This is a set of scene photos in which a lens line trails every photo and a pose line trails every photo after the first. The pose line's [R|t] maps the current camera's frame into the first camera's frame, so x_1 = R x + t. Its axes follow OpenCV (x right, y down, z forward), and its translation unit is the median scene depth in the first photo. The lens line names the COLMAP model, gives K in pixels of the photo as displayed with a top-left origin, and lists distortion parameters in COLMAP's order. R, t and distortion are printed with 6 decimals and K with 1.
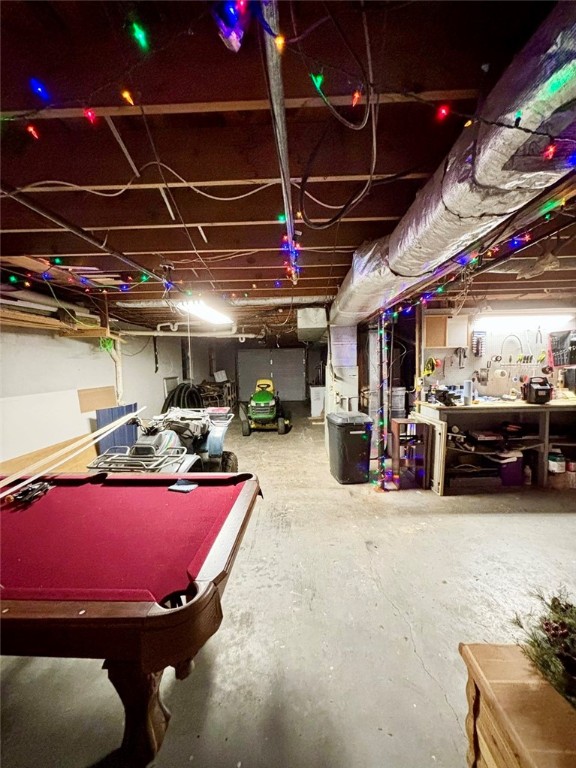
lens RADIAL K [[306.1, 0, 290.5], [0, 306.1, 383.2], [0, 0, 1]] dist [-0.003125, 0.000084]
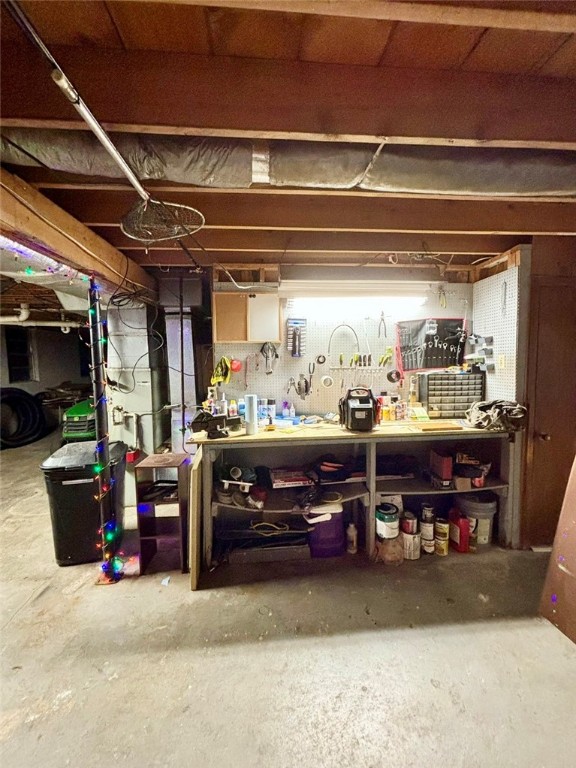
lens RADIAL K [[308.8, 0, 288.0], [0, 308.8, 382.6], [0, 0, 1]] dist [-0.000016, 0.000319]
pose [[0.994224, -0.000842, 0.107321, 0.565731], [0.000043, 0.999972, 0.007451, -0.036920], [-0.107324, -0.007404, 0.994197, 0.357644]]
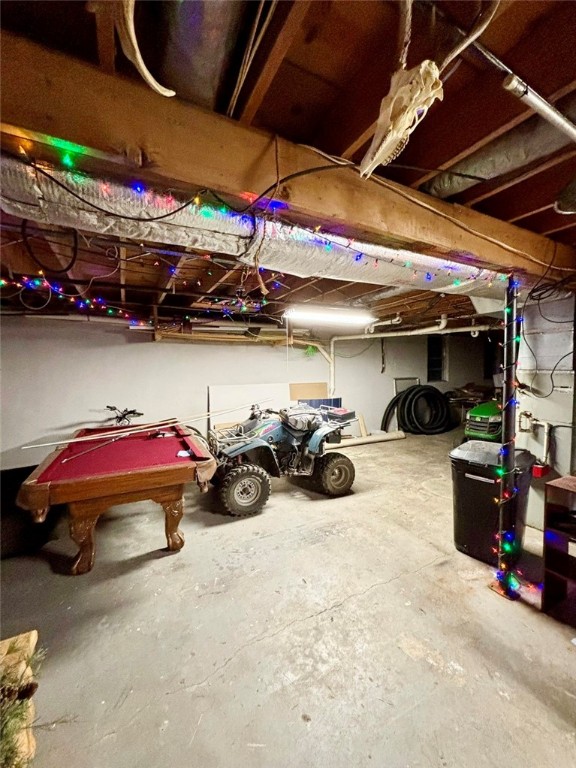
lens RADIAL K [[308.8, 0, 288.0], [0, 308.8, 382.6], [0, 0, 1]] dist [-0.000016, 0.000319]
pose [[0.501167, 0.054716, -0.863619, 0.555937], [-0.054428, 0.998016, 0.031646, -0.030412], [0.863637, 0.031146, 0.503151, 0.347988]]
